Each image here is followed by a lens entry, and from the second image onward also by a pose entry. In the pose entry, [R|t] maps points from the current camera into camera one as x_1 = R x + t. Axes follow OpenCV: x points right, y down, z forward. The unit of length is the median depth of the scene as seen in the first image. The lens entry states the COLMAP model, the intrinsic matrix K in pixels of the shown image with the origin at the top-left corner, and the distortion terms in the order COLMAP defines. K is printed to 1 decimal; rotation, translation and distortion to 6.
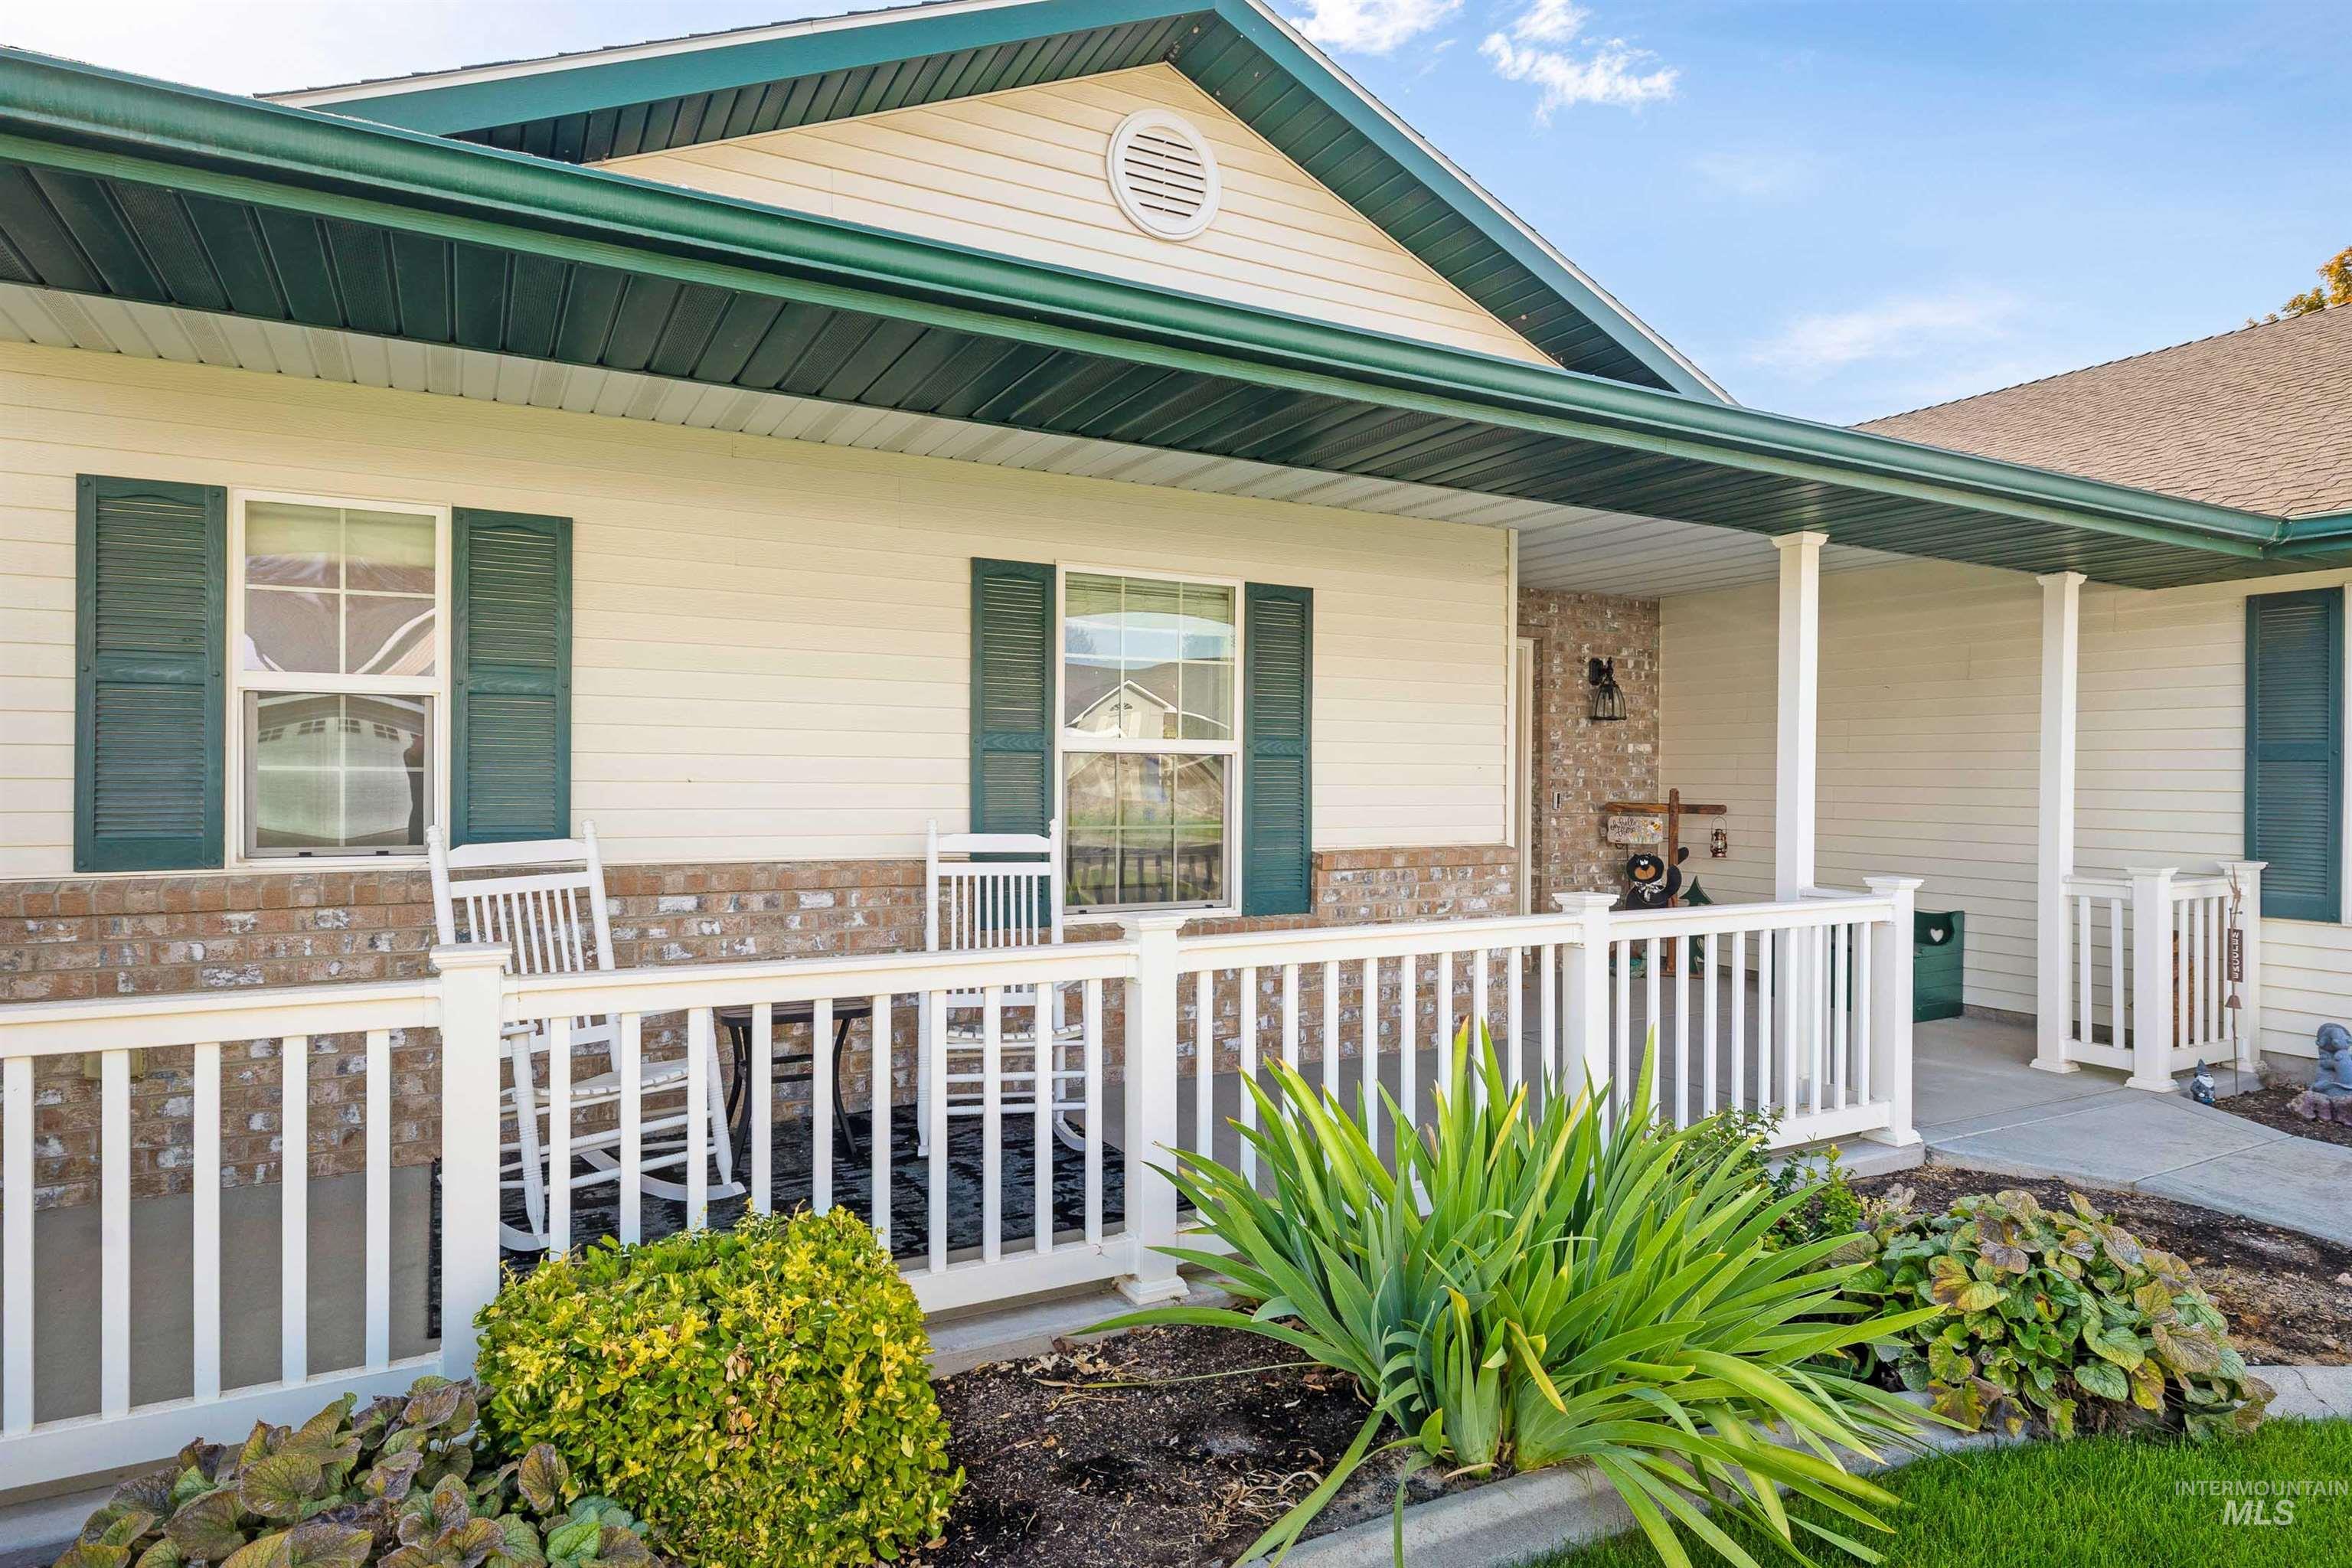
lens RADIAL K [[1322.7, 0, 1175.0], [0, 1322.7, 783.8], [0, 0, 1]] dist [-0.003617, -0.000165]
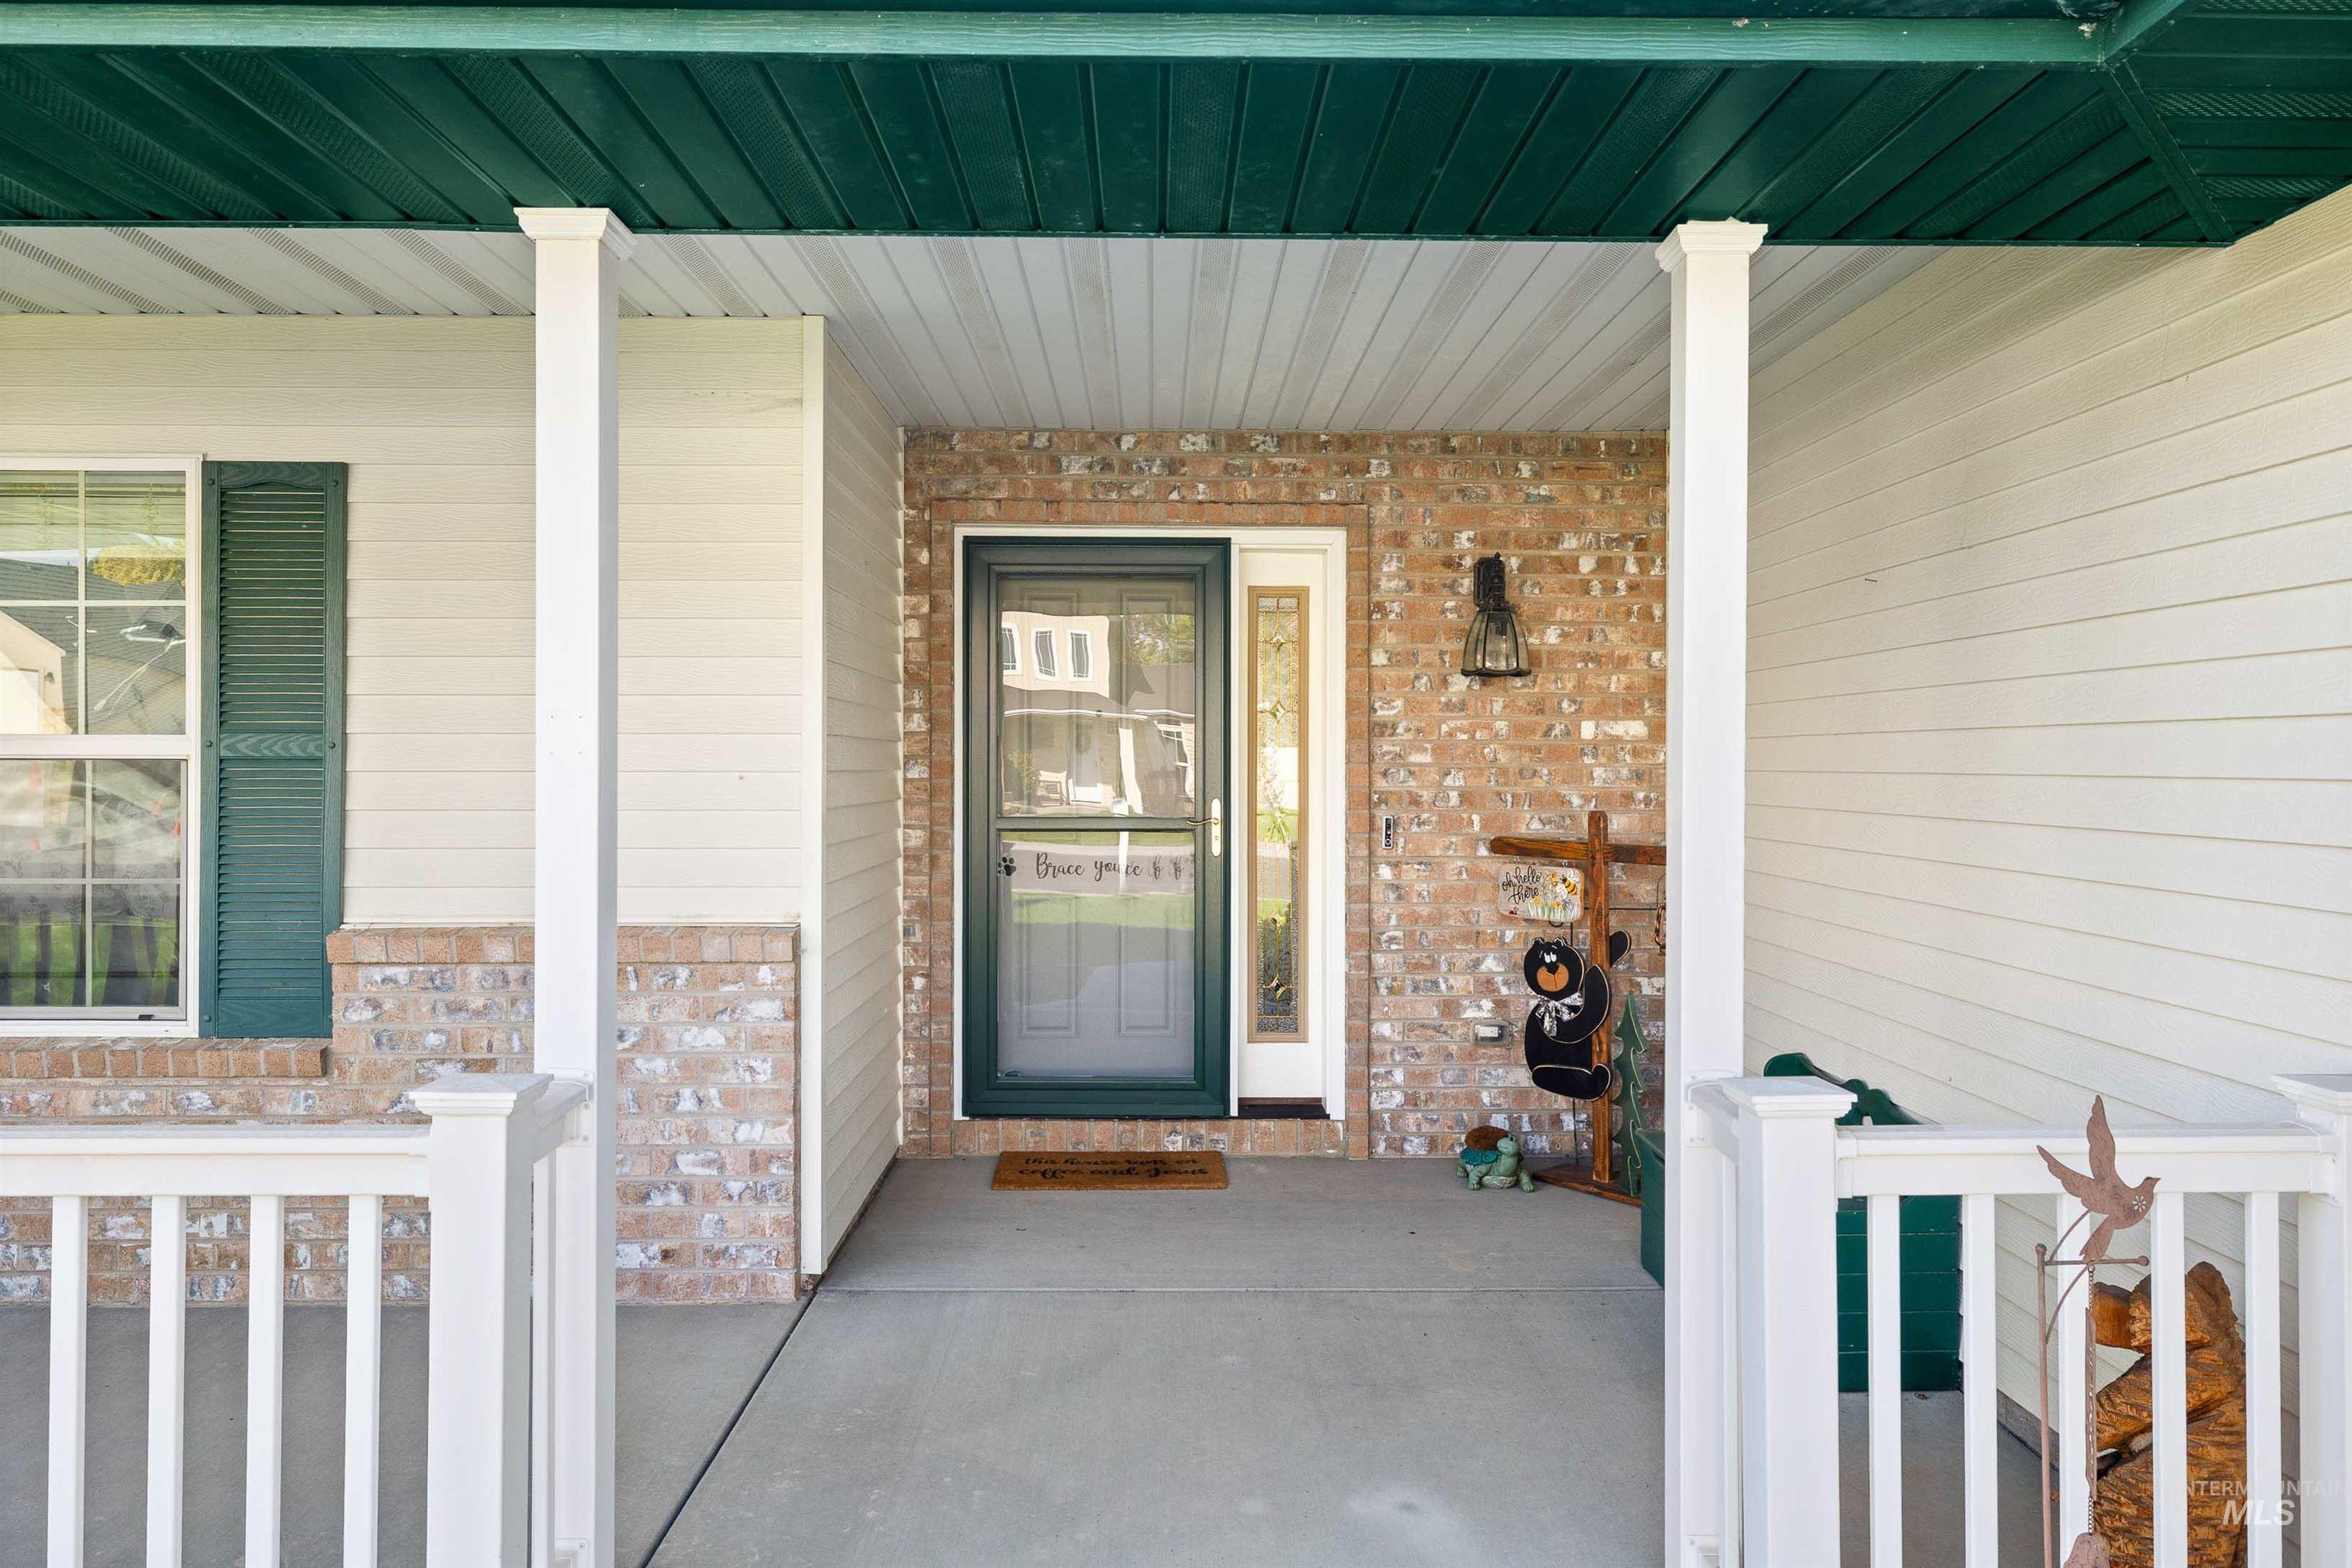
lens RADIAL K [[1667.8, 0, 1176.6], [0, 1667.8, 770.8], [0, 0, 1]] dist [0.003353, -0.000024]
pose [[0.886358, -0.003663, -0.462987, 0.521116], [0.001349, 0.999985, -0.005329, -0.008324], [0.462999, 0.004099, 0.886349, 0.371687]]
